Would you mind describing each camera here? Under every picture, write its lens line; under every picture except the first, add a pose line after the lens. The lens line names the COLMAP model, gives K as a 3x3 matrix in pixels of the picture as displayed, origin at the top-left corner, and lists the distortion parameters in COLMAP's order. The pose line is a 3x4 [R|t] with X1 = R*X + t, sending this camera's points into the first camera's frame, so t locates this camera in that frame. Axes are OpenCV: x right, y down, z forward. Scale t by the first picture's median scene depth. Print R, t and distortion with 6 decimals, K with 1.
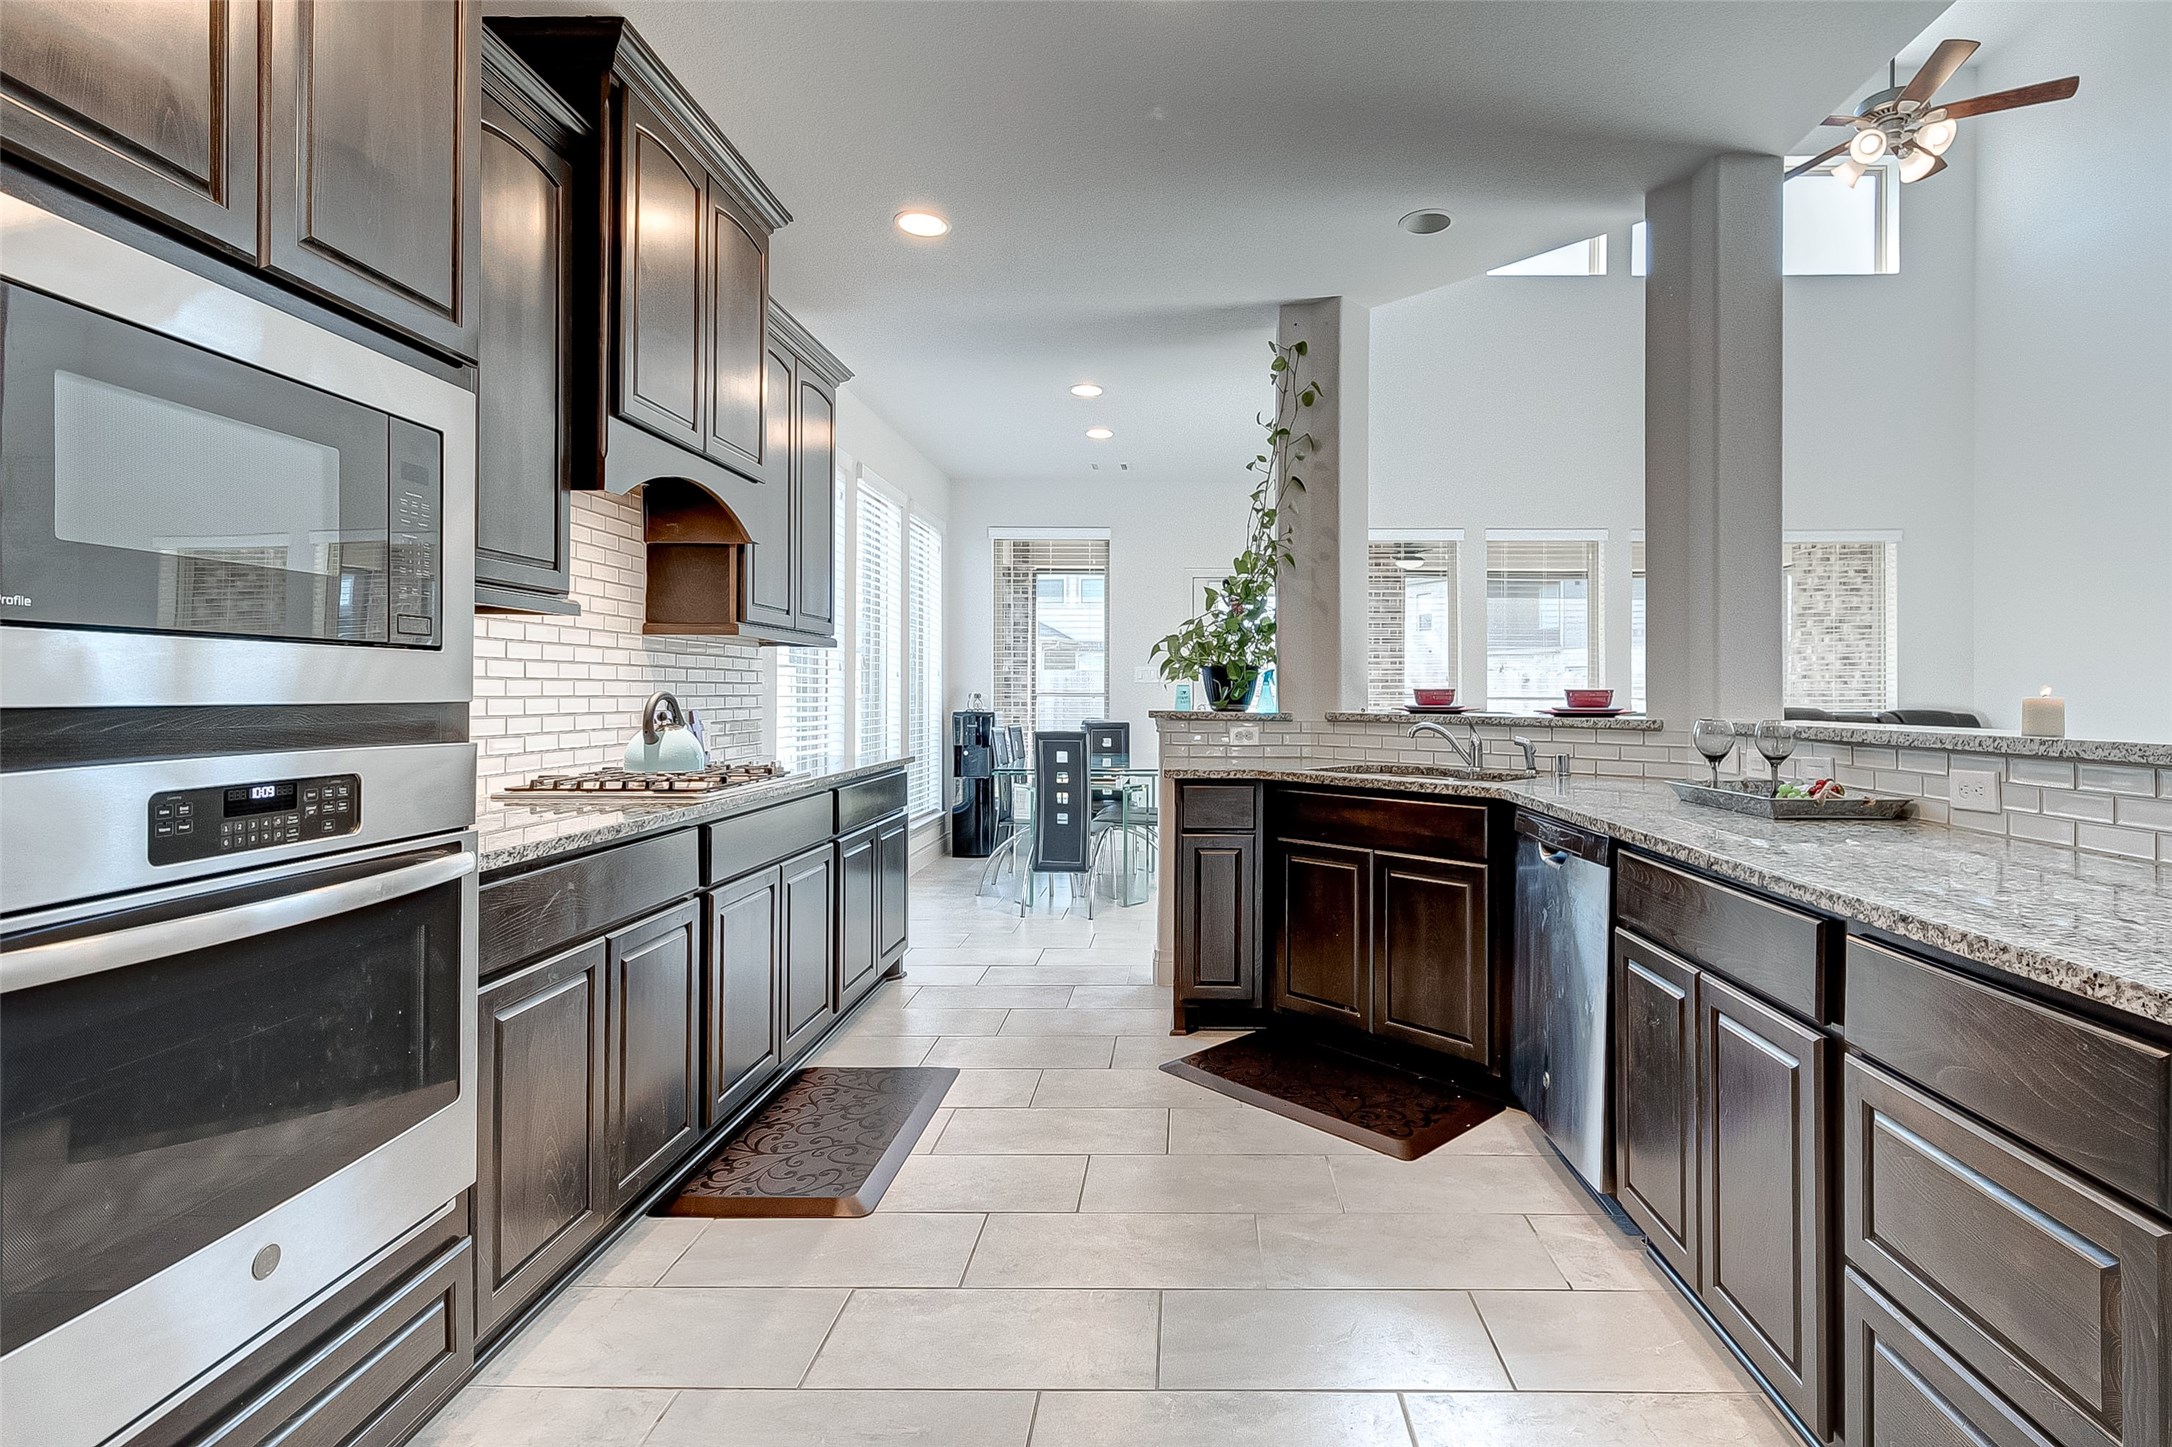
lens RADIAL K [[1049.6, 0, 1184.0], [0, 1049.6, 684.7], [0, 0, 1]] dist [0.020943, -0.004248]
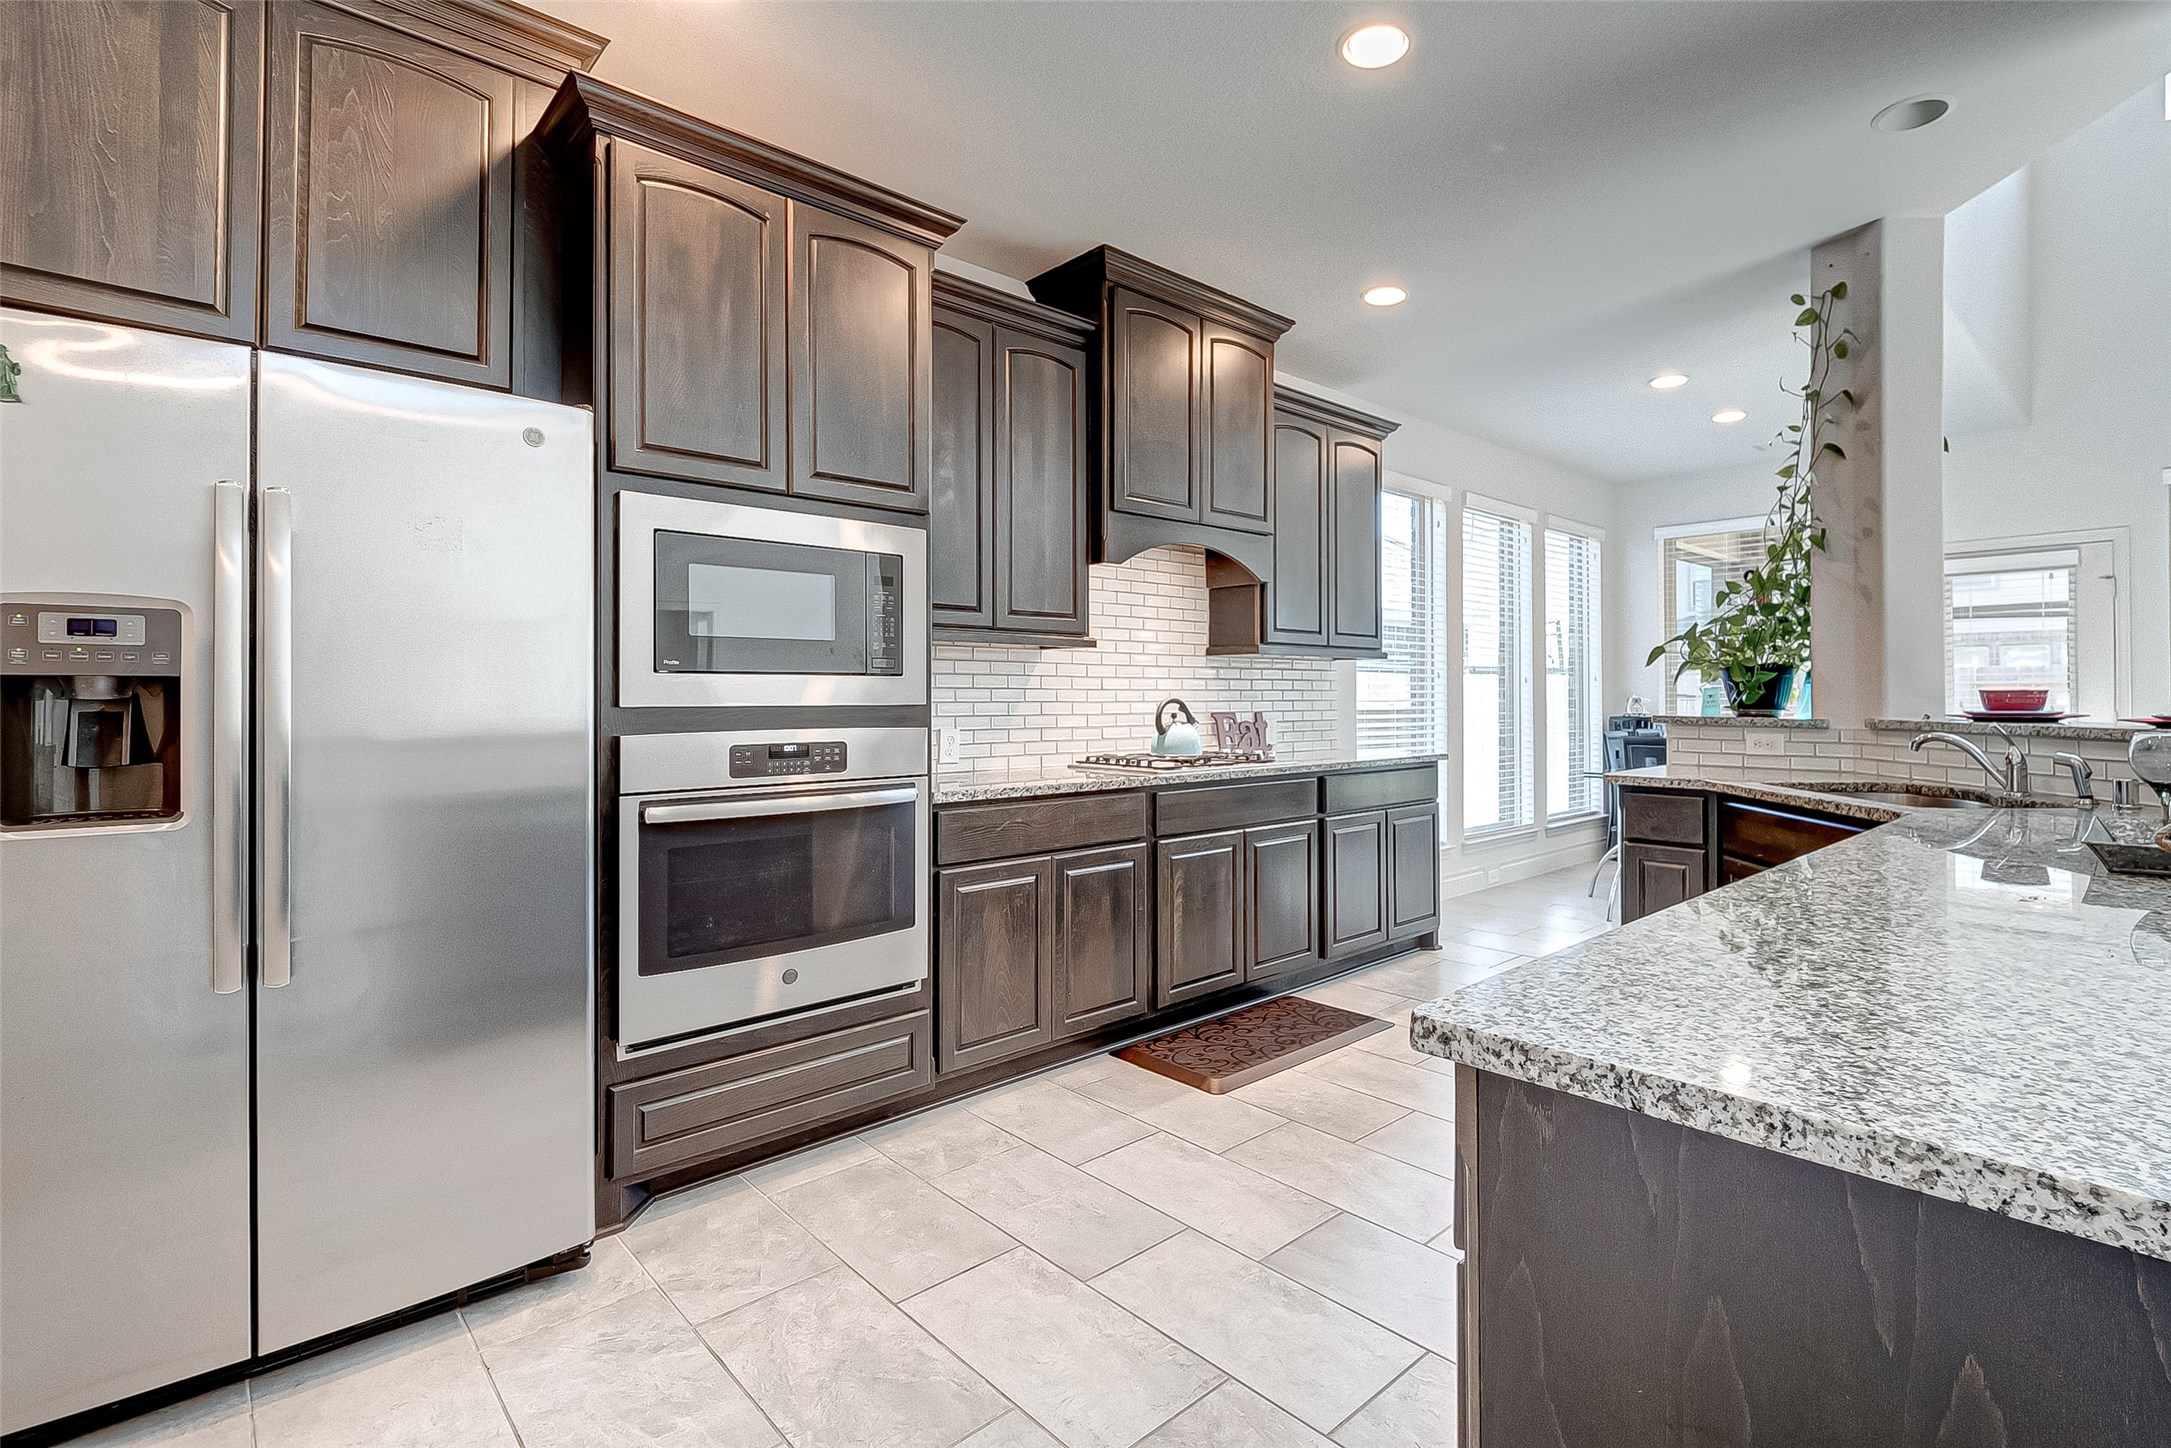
lens RADIAL K [[1009.8, 0, 1186.5], [0, 1009.8, 683.8], [0, 0, 1]] dist [0.008696, -0.004153]
pose [[0.709655, -0.014864, -0.704392, 0.439873], [0.010658, 0.999890, -0.010362, 0.001815], [0.704469, -0.000154, 0.709735, 0.061820]]
